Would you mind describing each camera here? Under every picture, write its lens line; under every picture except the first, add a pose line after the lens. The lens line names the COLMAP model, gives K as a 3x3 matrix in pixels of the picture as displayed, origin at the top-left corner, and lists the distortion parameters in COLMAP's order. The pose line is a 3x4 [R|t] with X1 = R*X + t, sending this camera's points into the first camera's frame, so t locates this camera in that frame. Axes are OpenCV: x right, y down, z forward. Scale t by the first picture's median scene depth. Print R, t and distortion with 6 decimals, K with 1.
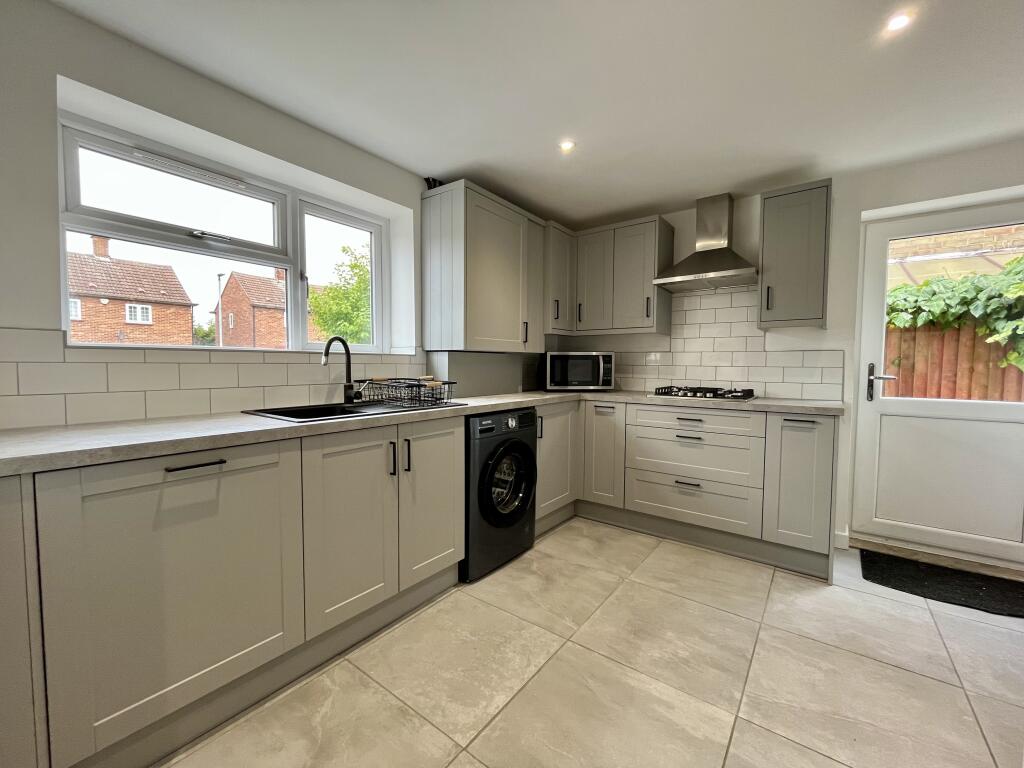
lens RADIAL K [[420.4, 0, 510.0], [0, 420.4, 384.9], [0, 0, 1]] dist [-0.001243, -0.000102]
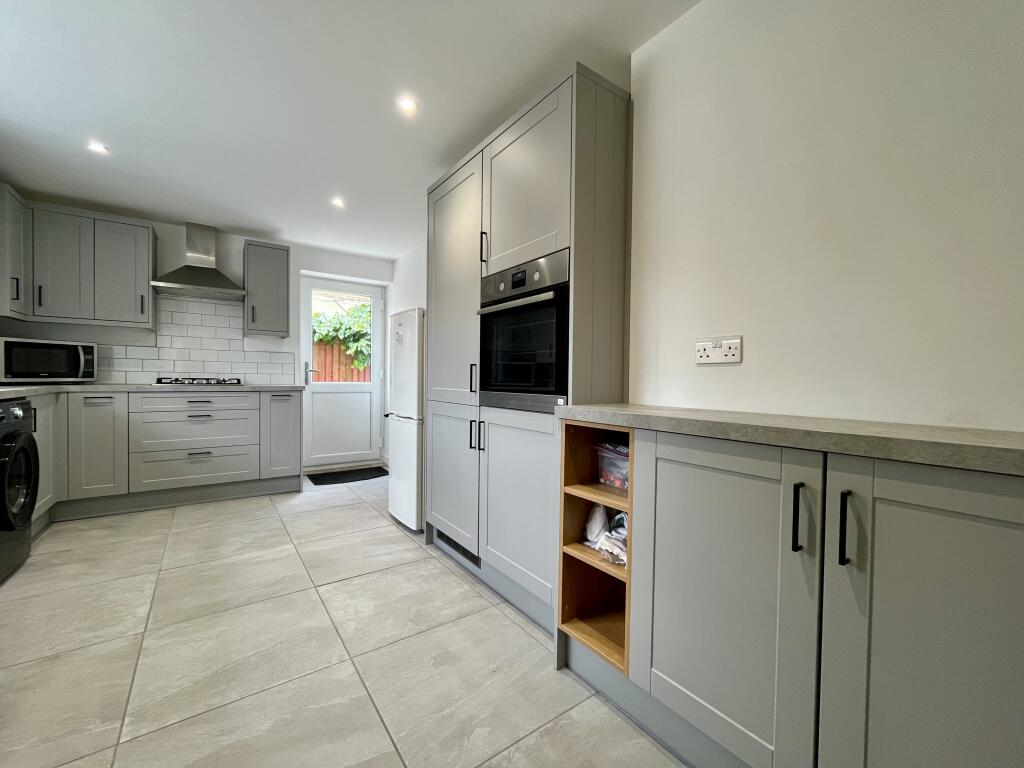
lens RADIAL K [[420.4, 0, 510.0], [0, 420.4, 384.9], [0, 0, 1]] dist [-0.001243, -0.000102]
pose [[0.294628, -0.018300, 0.955437, -0.472169], [0.035948, 0.999321, 0.008056, 0.053029], [-0.954936, 0.031973, 0.295085, -0.241730]]
